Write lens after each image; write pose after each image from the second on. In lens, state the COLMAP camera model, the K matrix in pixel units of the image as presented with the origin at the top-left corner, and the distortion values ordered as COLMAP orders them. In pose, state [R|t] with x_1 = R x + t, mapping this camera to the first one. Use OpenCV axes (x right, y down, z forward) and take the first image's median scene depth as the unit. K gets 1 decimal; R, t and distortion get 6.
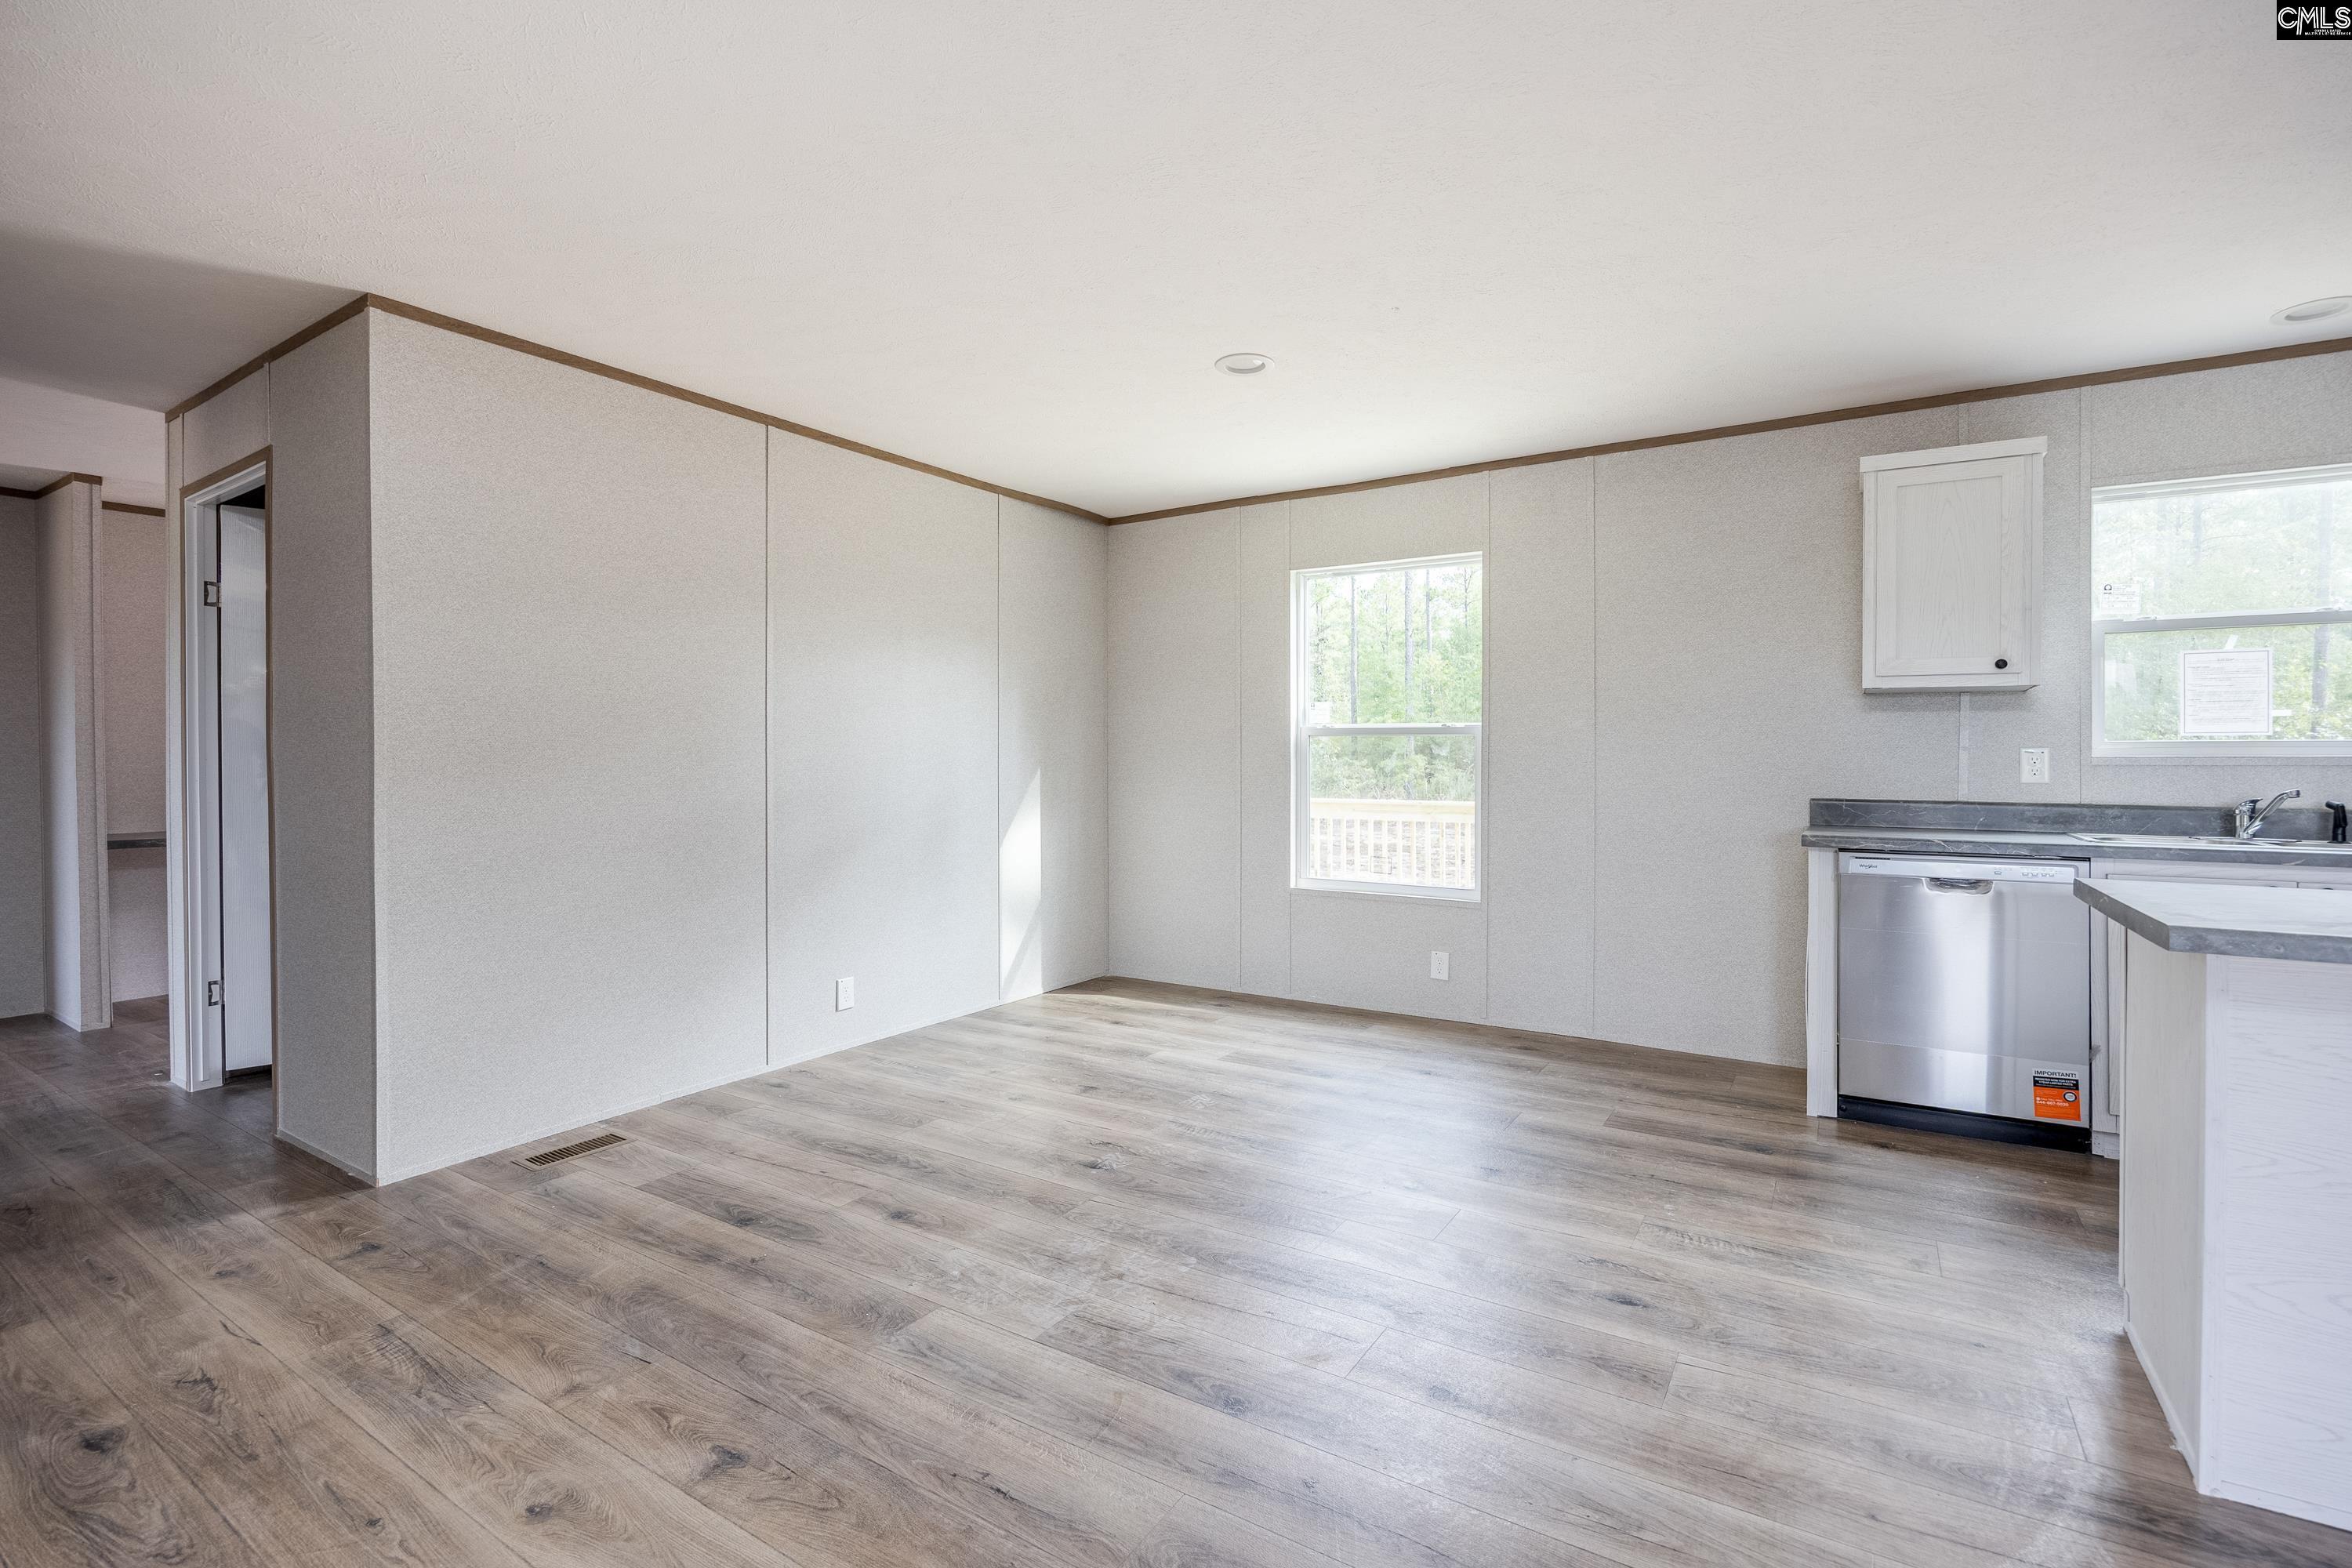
lens RADIAL K [[1040.2, 0, 1174.7], [0, 1040.2, 758.9], [0, 0, 1]] dist [-0.022481, 0.000069]
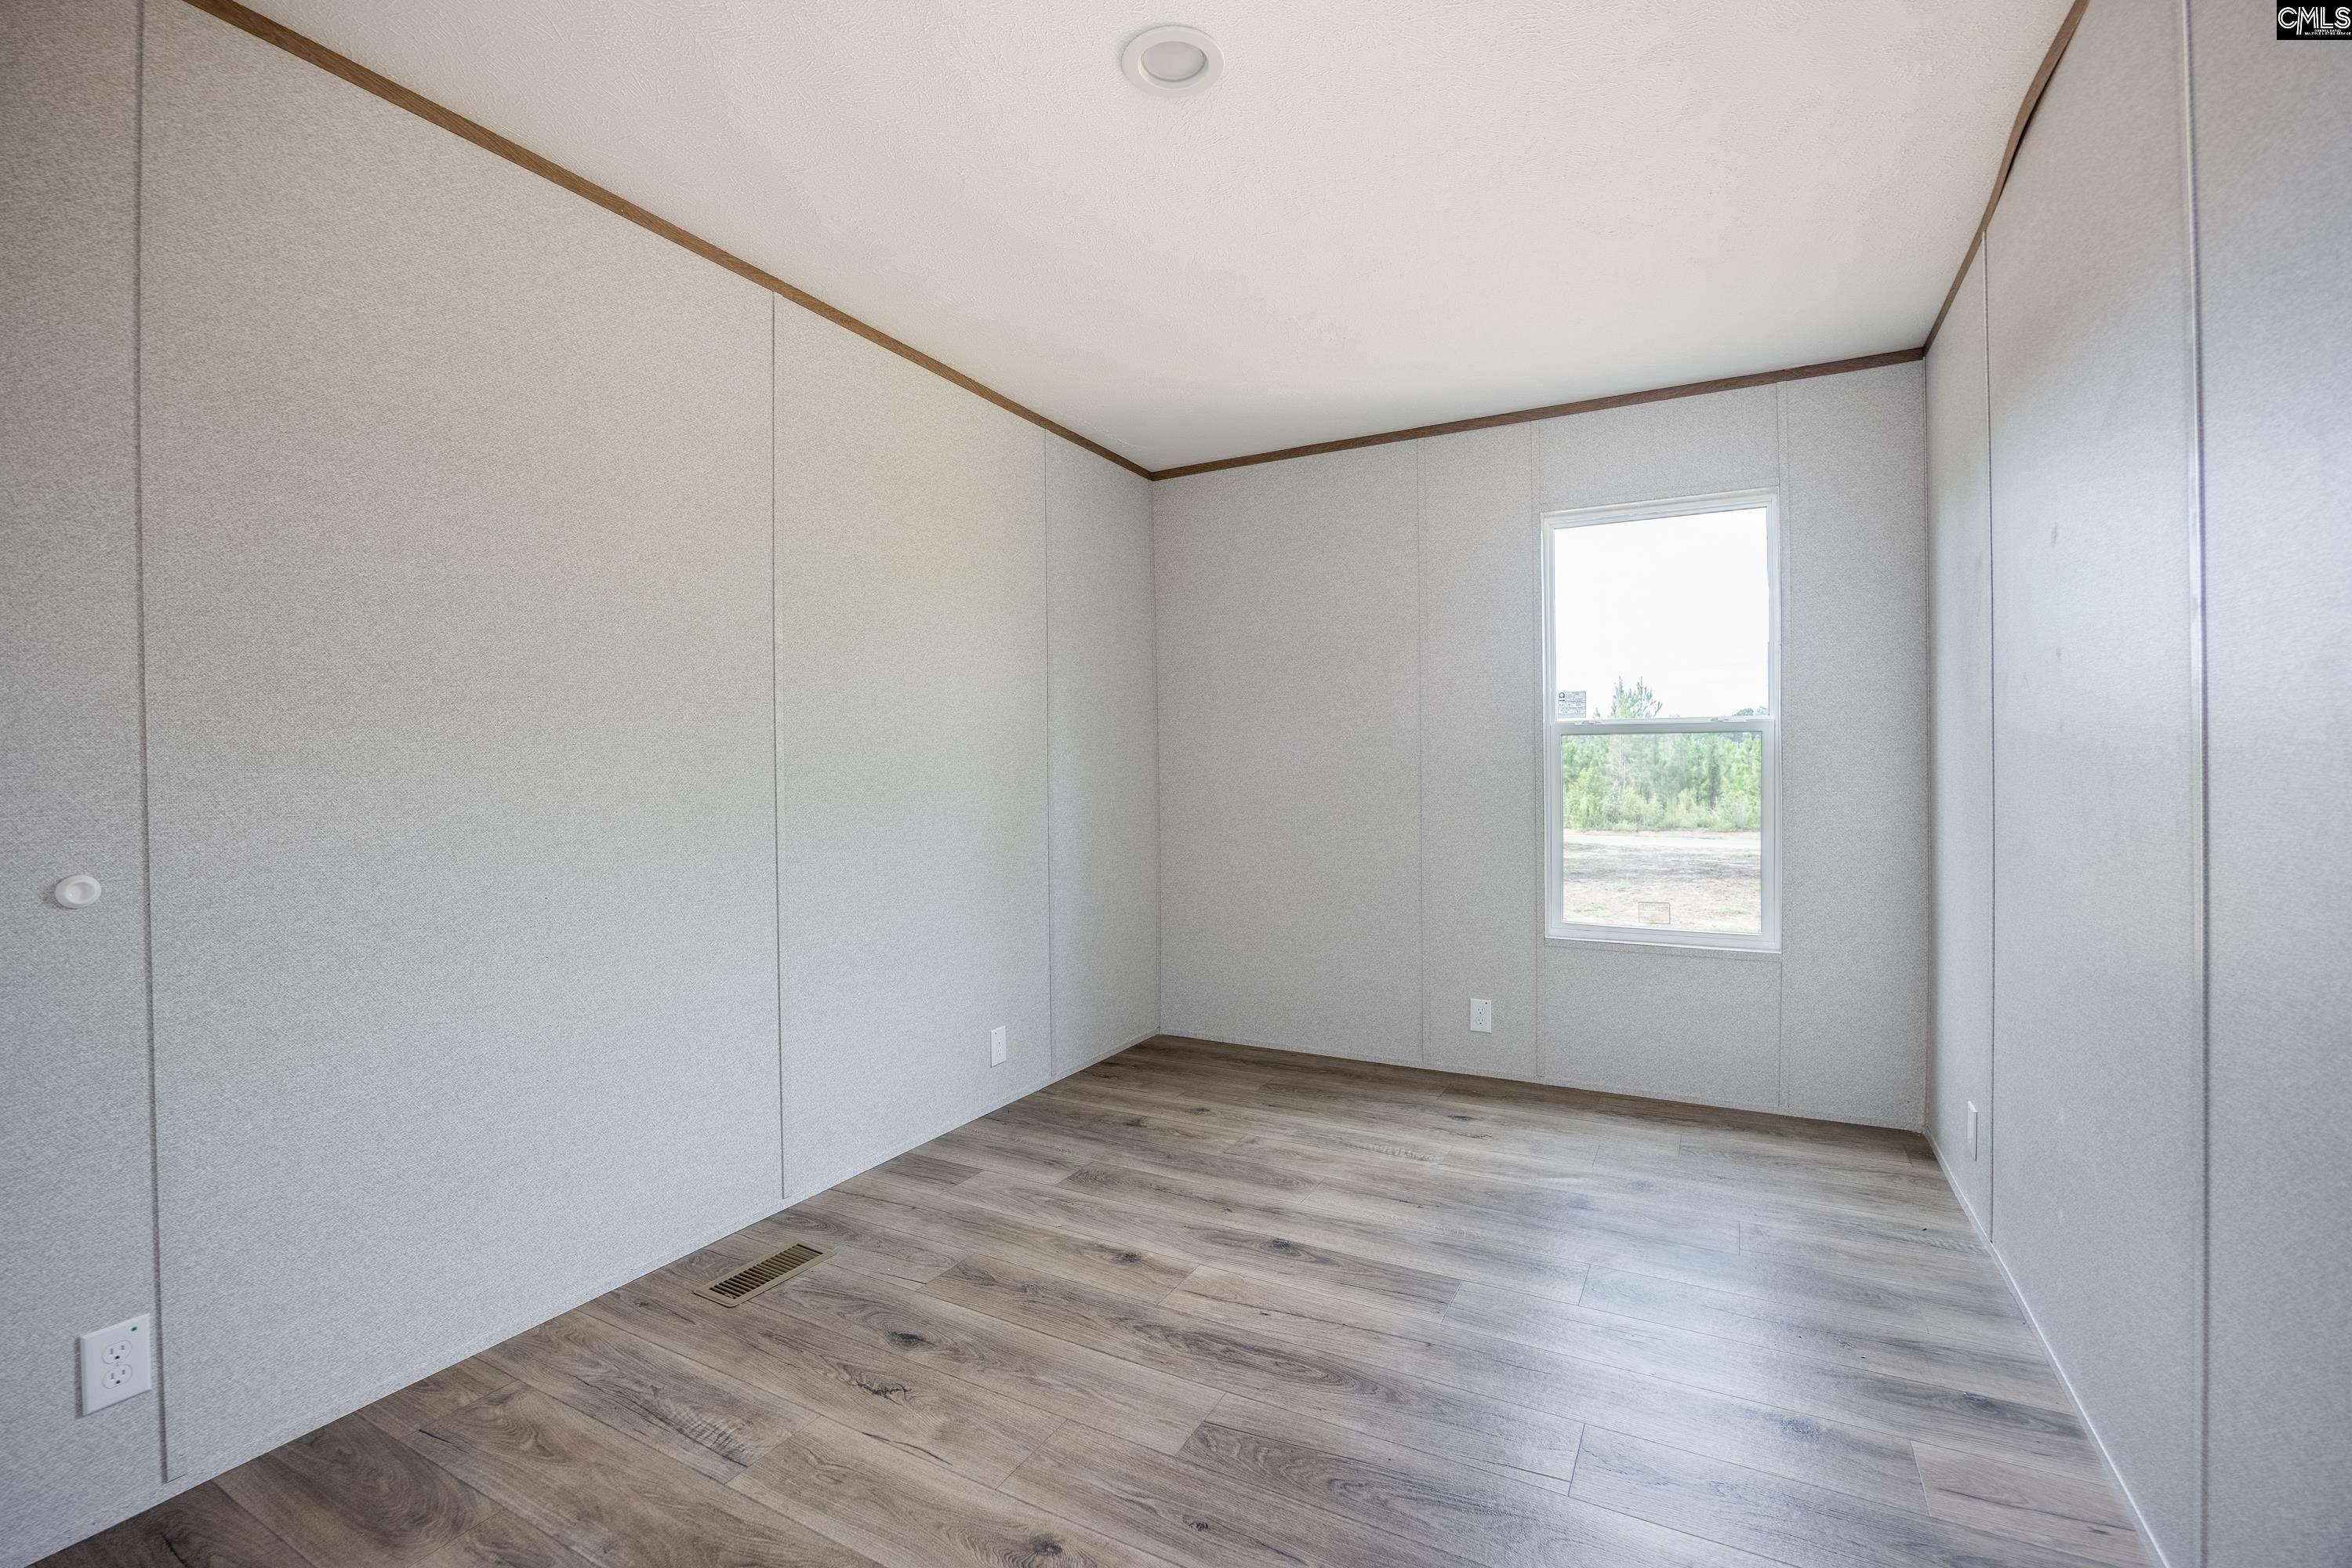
lens RADIAL K [[1040.2, 0, 1174.7], [0, 1040.2, 758.9], [0, 0, 1]] dist [-0.022481, 0.000069]
pose [[-0.997553, 0.015468, -0.068183, -0.243226], [0.014716, 0.999825, 0.011516, -0.031242], [0.068349, 0.010485, -0.997606, 1.904766]]
